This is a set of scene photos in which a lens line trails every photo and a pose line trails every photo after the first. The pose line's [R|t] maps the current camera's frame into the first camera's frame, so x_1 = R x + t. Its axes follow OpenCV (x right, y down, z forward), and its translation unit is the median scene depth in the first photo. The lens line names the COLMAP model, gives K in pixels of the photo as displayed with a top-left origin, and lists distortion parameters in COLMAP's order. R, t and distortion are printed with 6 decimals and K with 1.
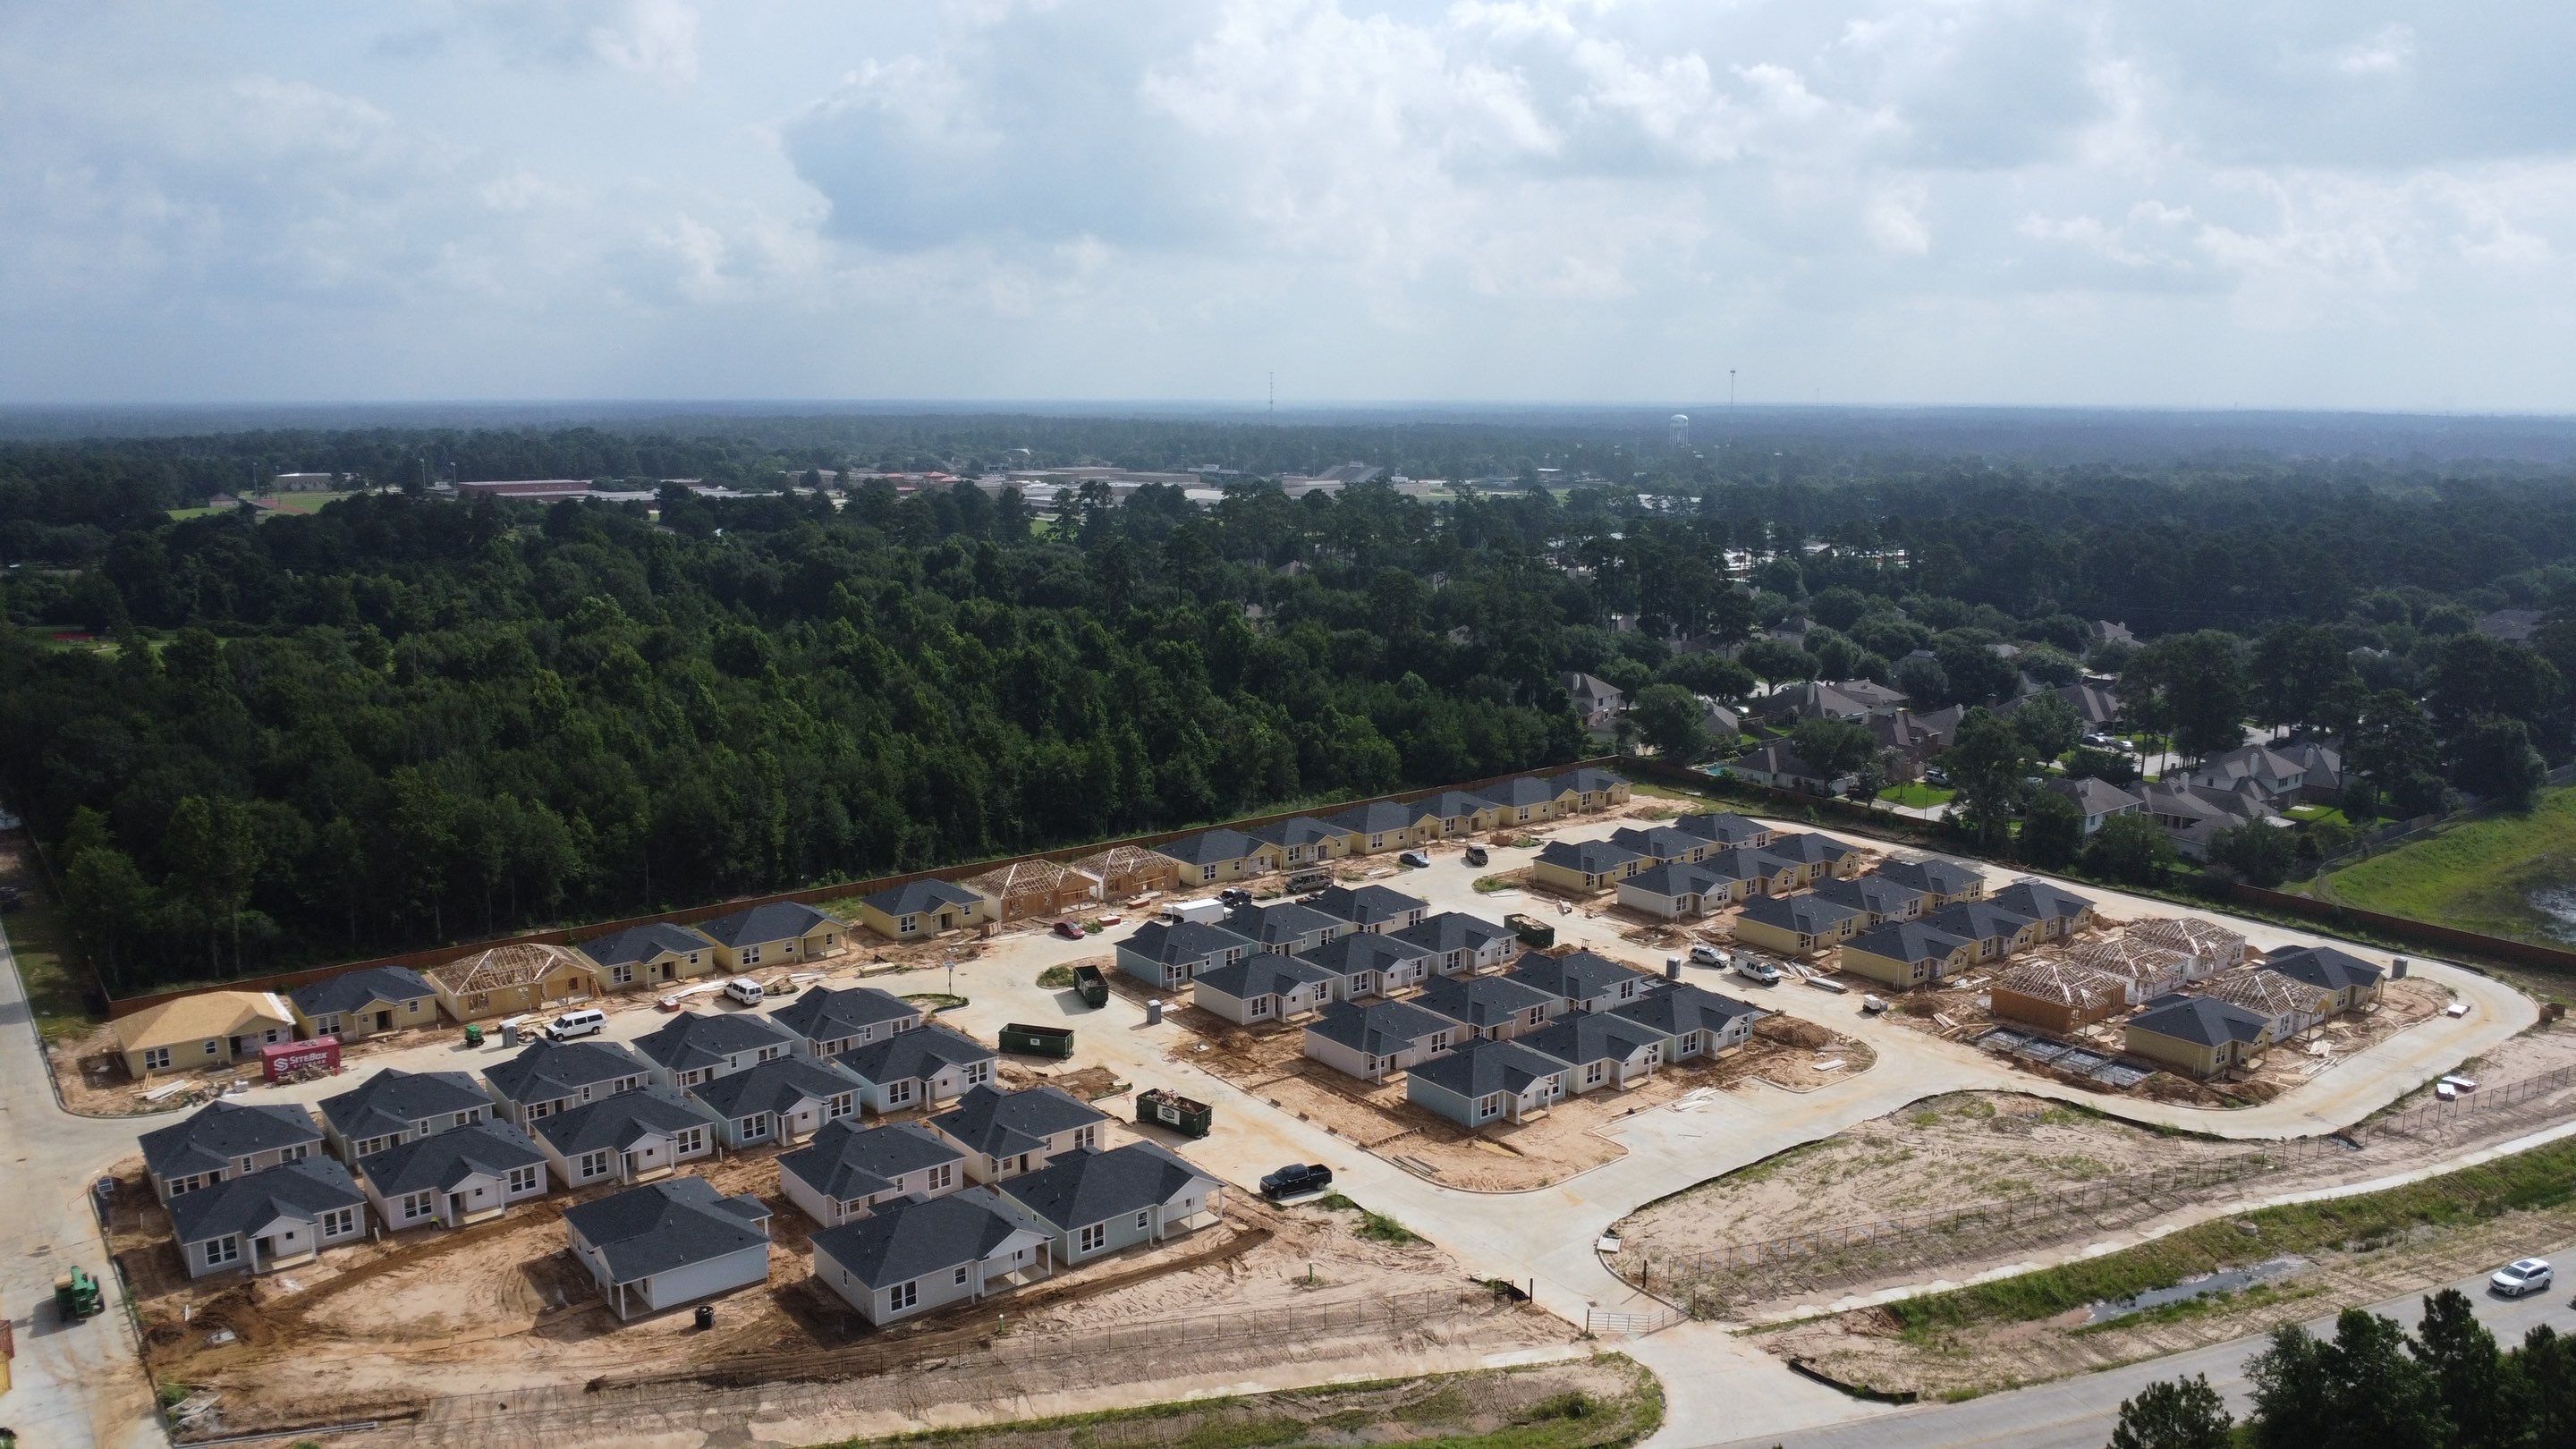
lens RADIAL K [[1863.7, 0, 1270.6], [0, 1863.7, 718.7], [0, 0, 1]] dist [-0.027818, -0.007122]
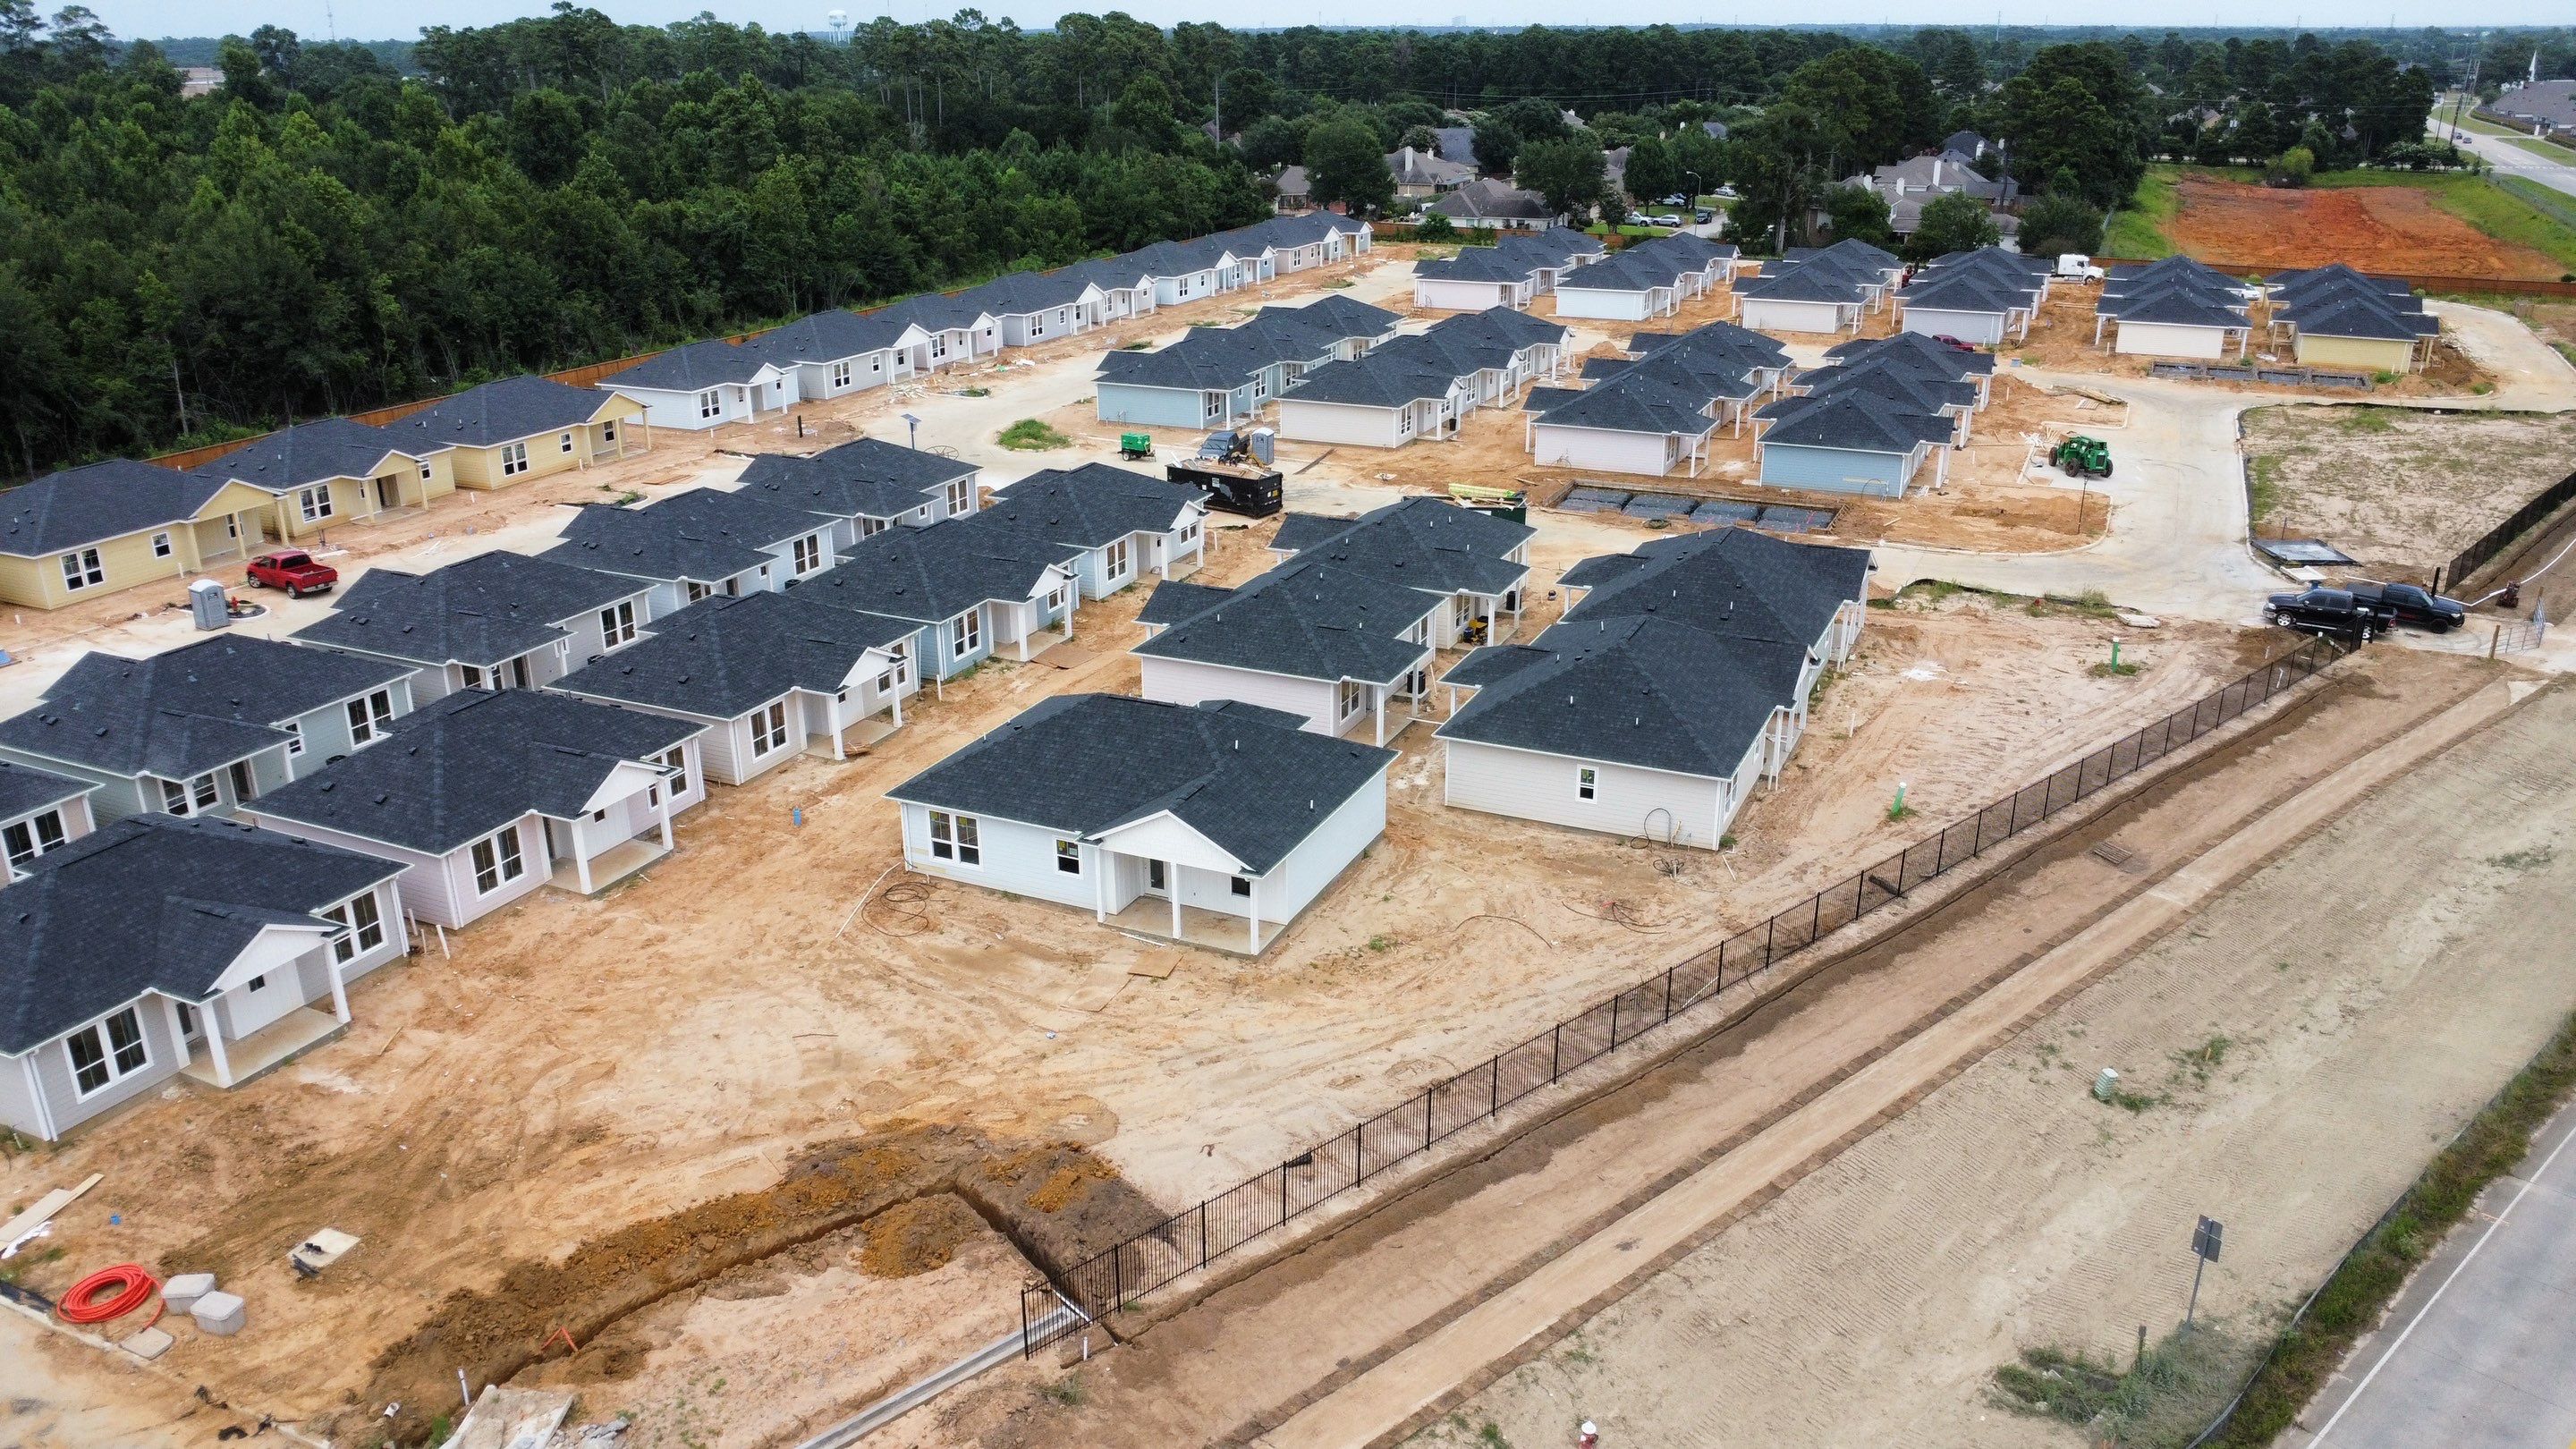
lens RADIAL K [[1863.7, 0, 1286.4], [0, 1863.7, 720.0], [0, 0, 1]] dist [-0.027818, -0.007122]
pose [[0.889085, -0.167851, 0.425856, -0.324380], [0.085884, 0.974990, 0.204986, 0.108768], [-0.449612, -0.145676, 0.881265, 0.372456]]
